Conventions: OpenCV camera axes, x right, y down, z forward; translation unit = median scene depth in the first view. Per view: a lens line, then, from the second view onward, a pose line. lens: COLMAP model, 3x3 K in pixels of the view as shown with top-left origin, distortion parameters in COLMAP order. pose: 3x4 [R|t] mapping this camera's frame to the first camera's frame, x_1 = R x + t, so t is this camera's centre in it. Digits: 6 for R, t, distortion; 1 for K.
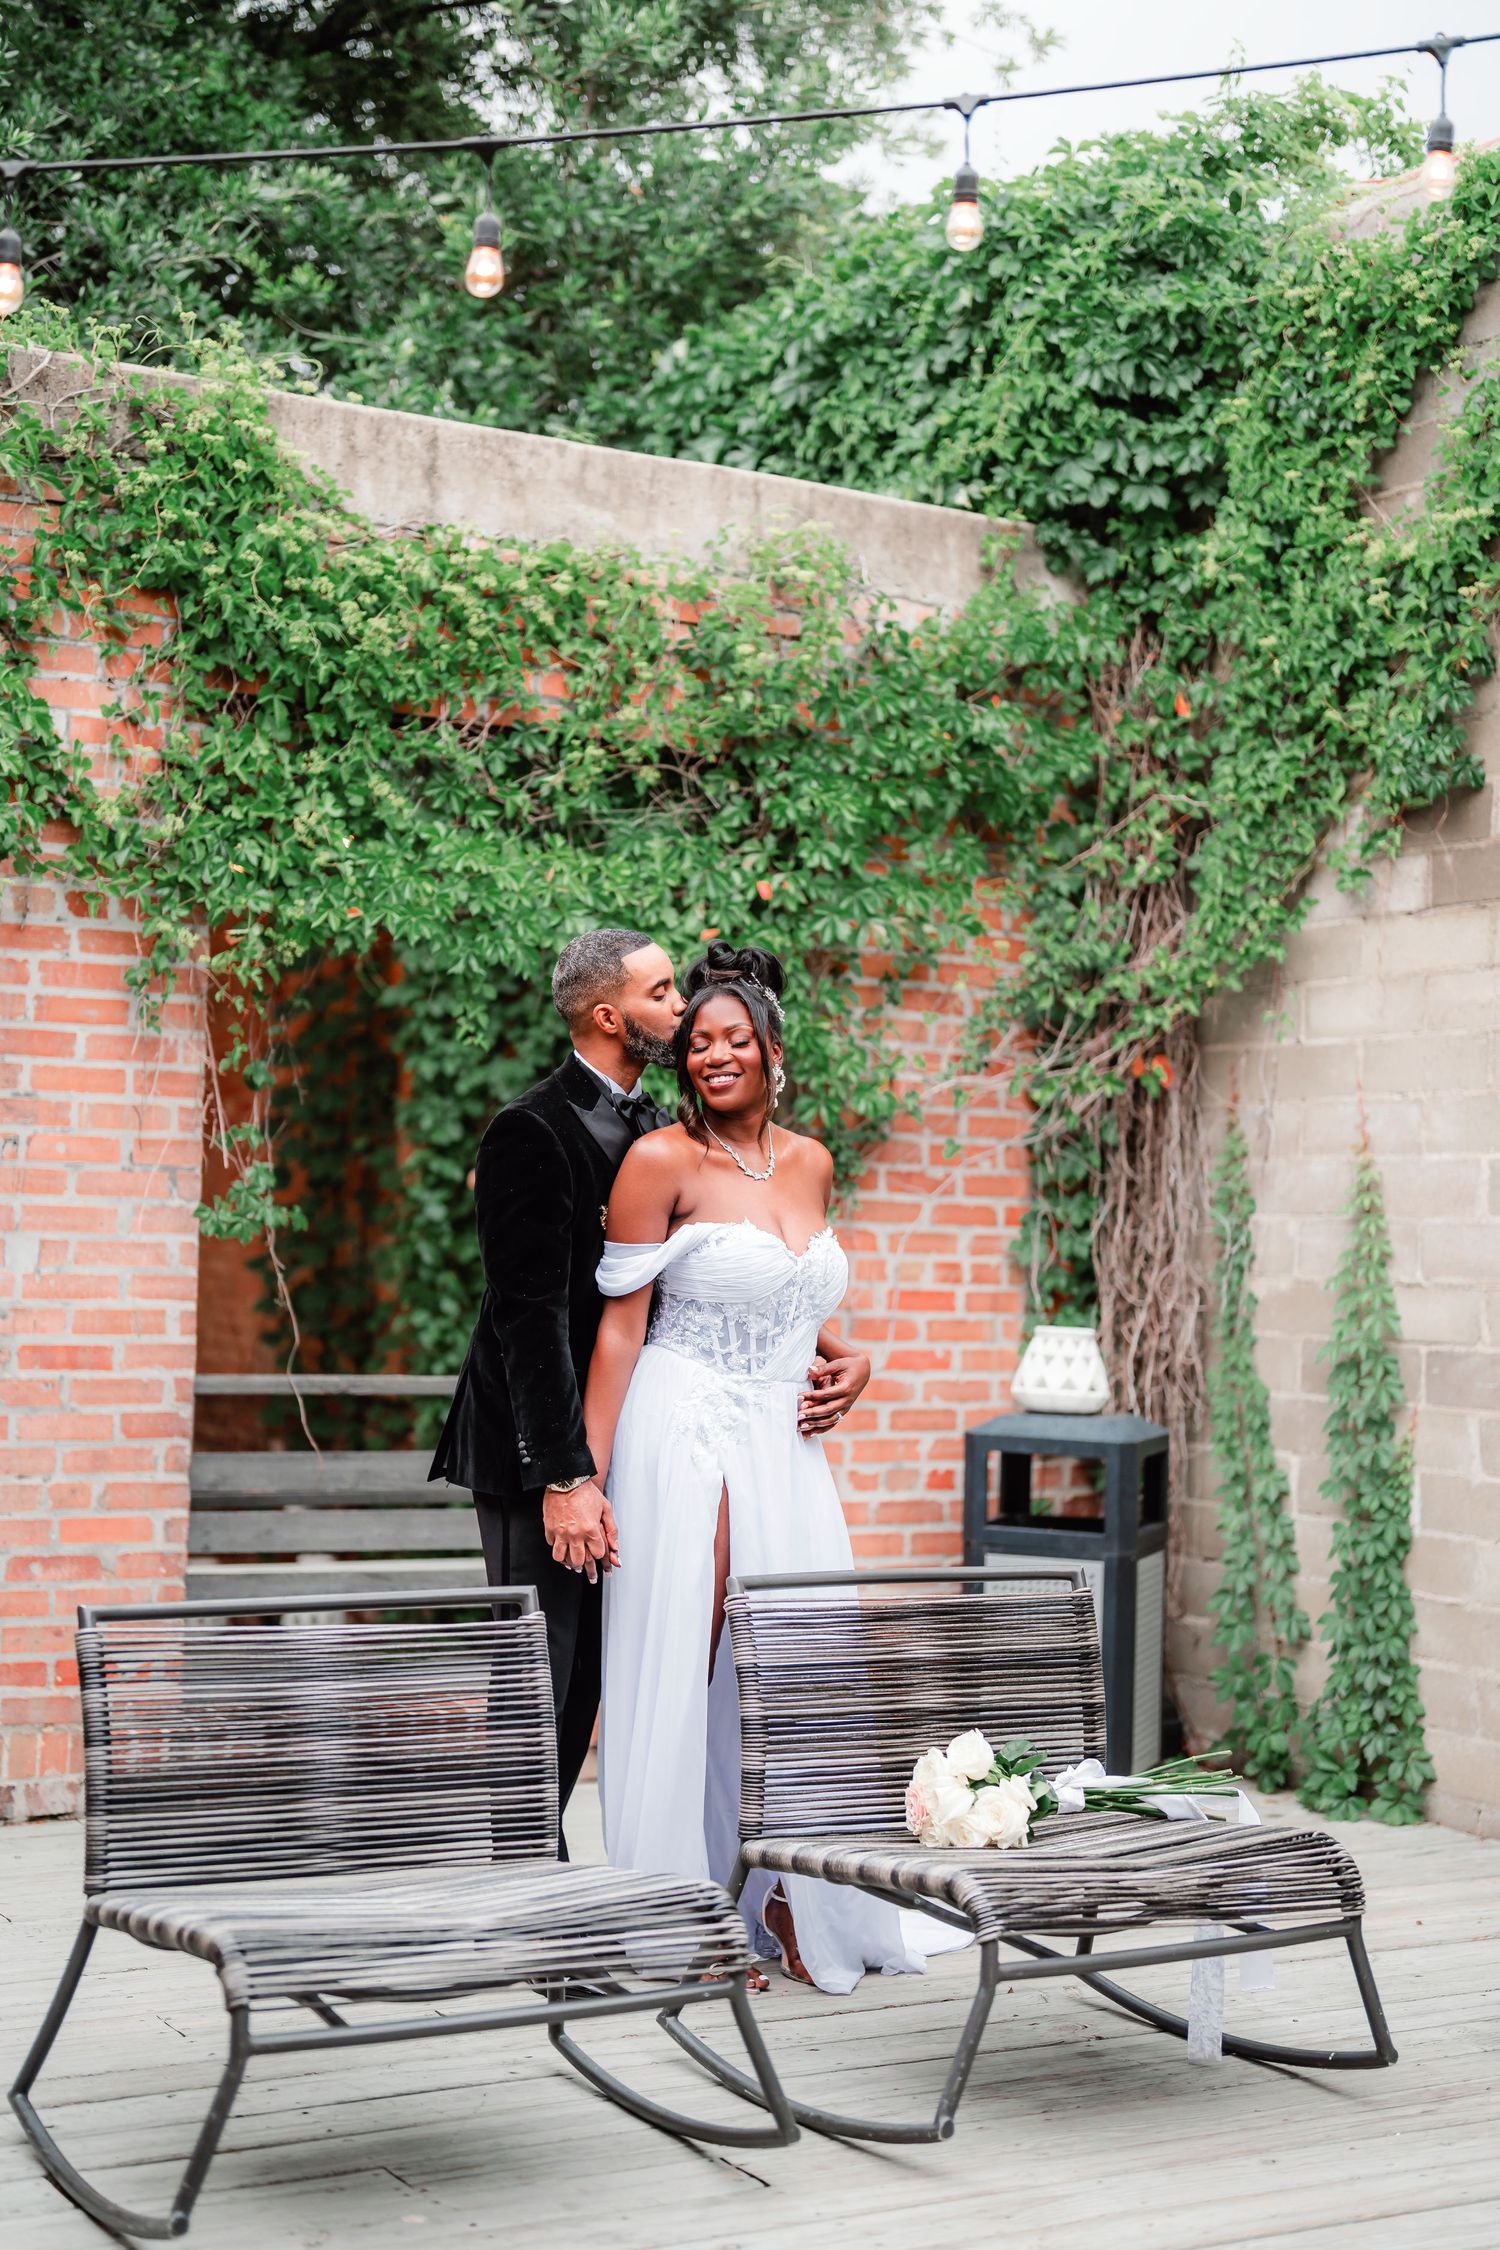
lens RADIAL K [[3116.6, 0, 750.2], [0, 3116.6, 1174.6], [0, 0, 1]] dist [0.003584, 0.119390]
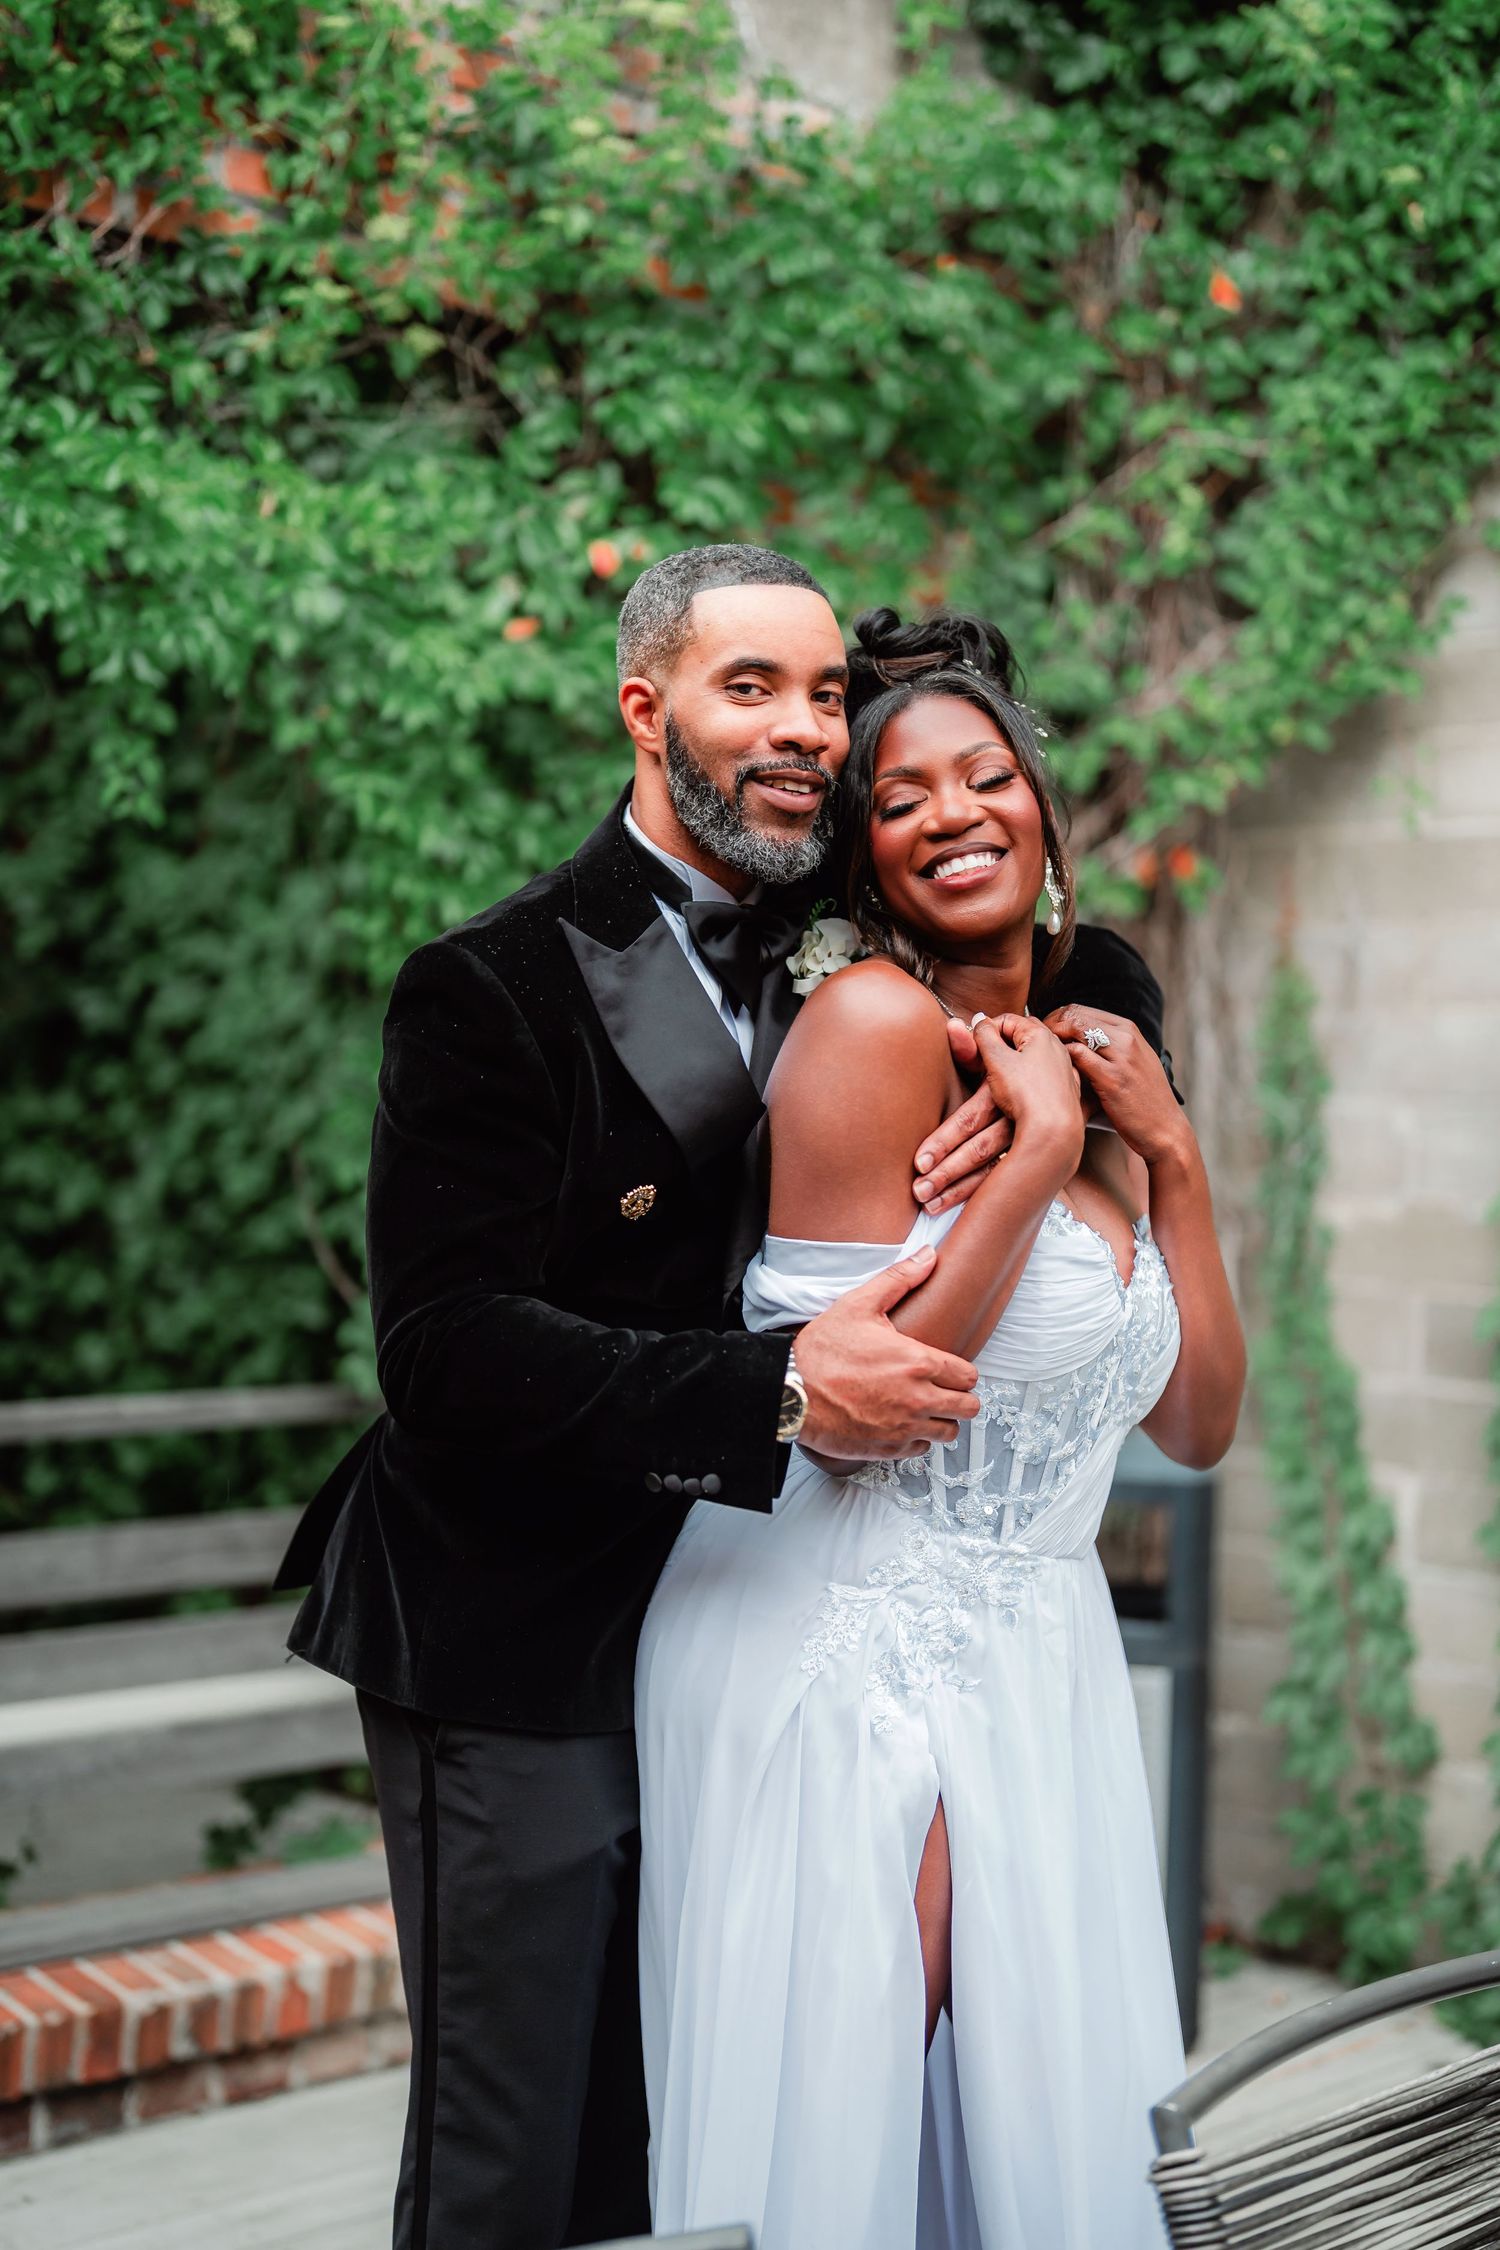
lens RADIAL K [[3116.6, 0, 750.2], [0, 3116.6, 1174.6], [0, 0, 1]] dist [0.003584, 0.119390]
pose [[0.976586, -0.013910, 0.214678, -0.095950], [0.001346, 0.998283, 0.058565, -0.009889], [-0.215124, -0.056904, 0.974927, 0.415471]]
